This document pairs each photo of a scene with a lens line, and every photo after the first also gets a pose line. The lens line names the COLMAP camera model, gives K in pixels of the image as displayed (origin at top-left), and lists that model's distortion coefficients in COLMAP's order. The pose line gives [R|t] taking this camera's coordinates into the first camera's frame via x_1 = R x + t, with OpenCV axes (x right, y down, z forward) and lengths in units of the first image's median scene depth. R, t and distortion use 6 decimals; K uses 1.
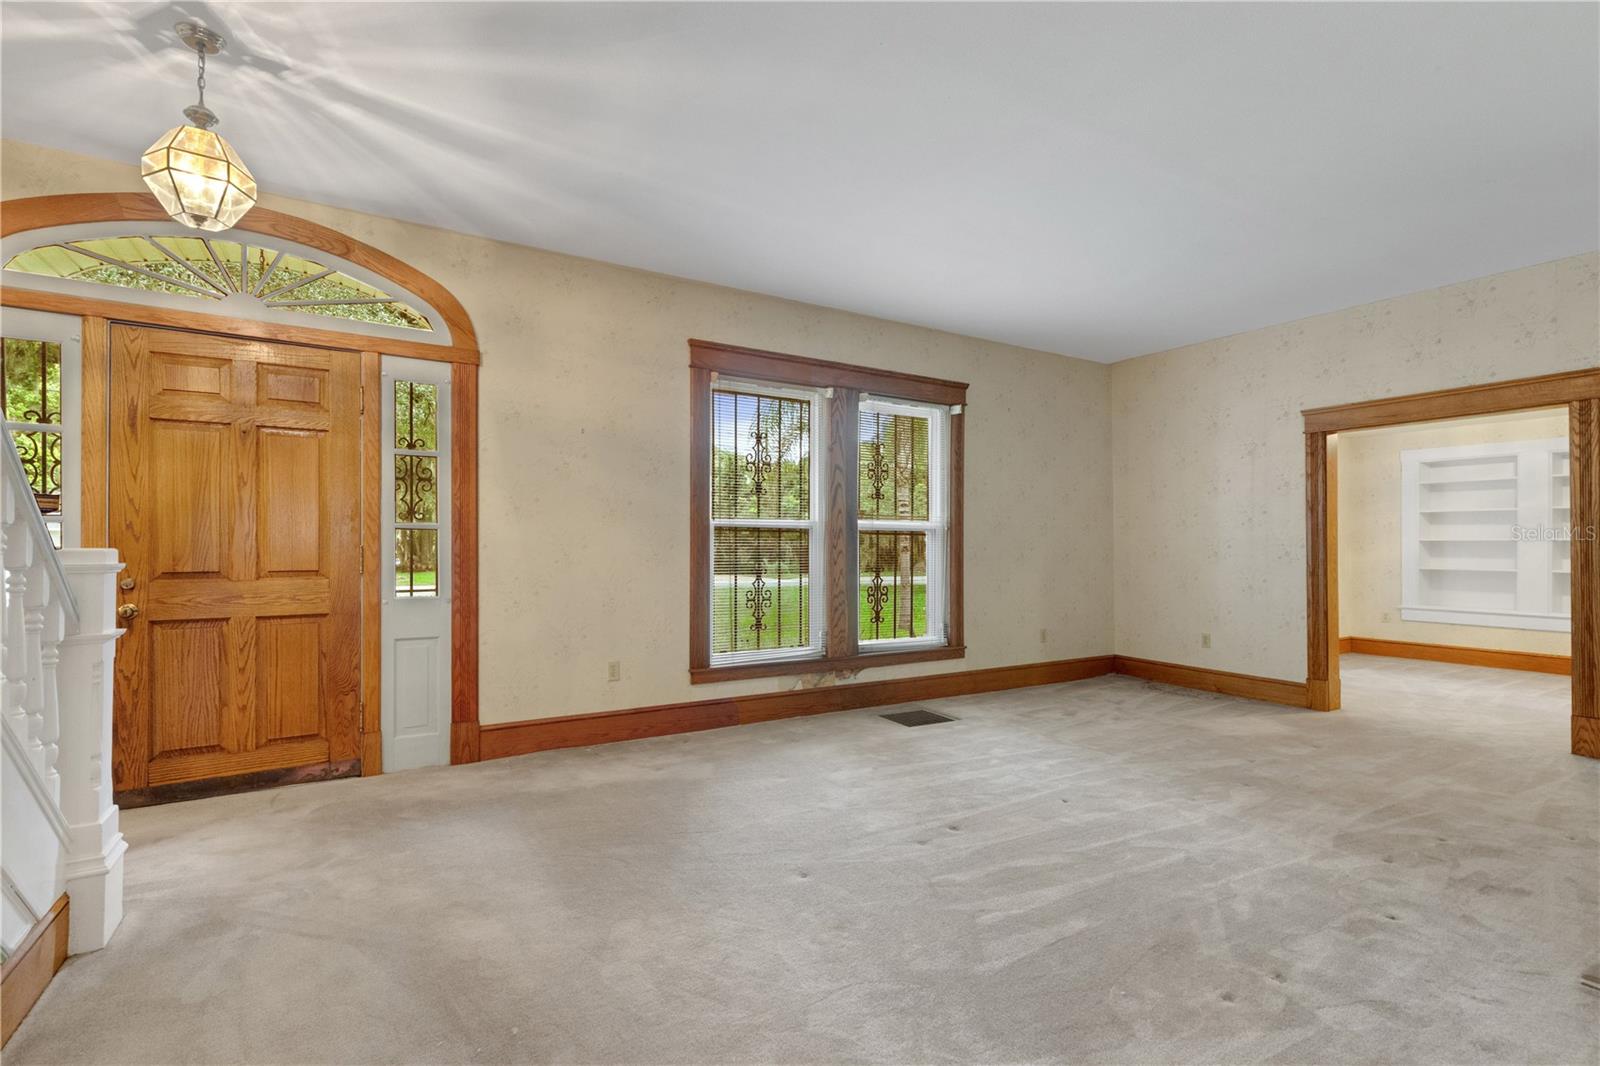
lens RADIAL K [[742.7, 0, 797.5], [0, 742.7, 540.6], [0, 0, 1]] dist [0.011734, -0.001726]
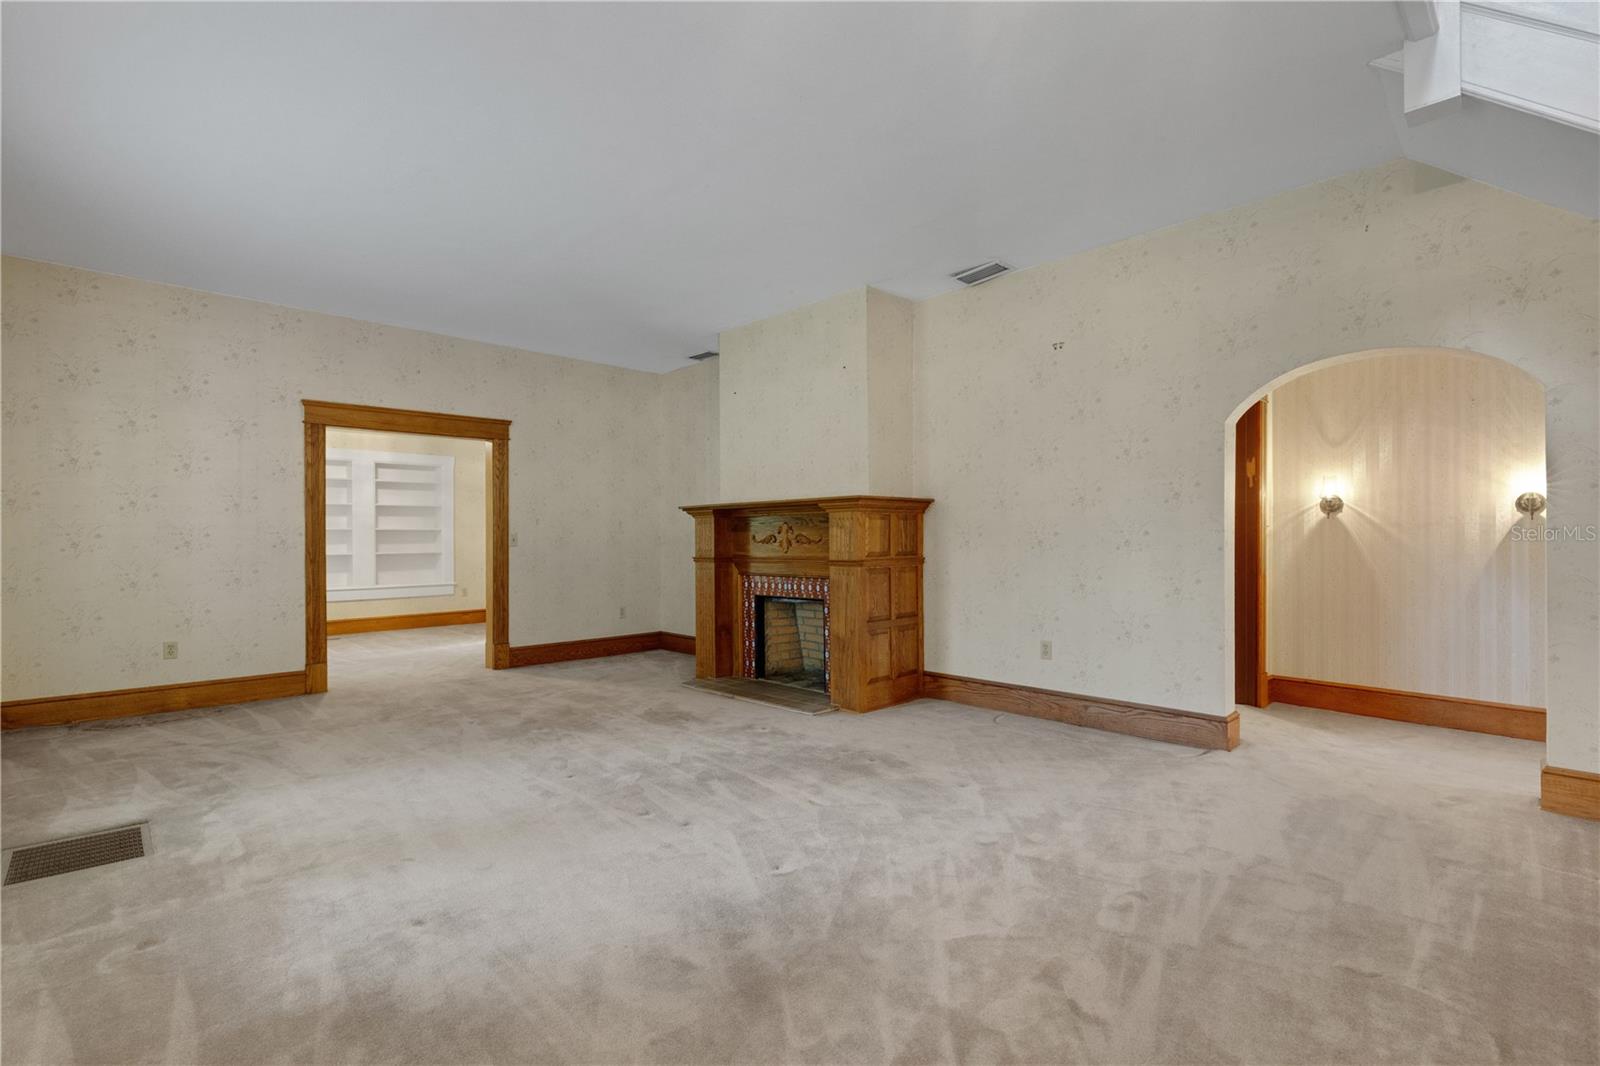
lens RADIAL K [[742.7, 0, 795.5], [0, 742.7, 531.1], [0, 0, 1]] dist [0.011734, -0.001726]
pose [[-0.223175, 0.009677, 0.974730, -0.479890], [-0.000873, 0.999948, -0.010127, 0.013724], [-0.974778, -0.003111, -0.223155, 0.620762]]
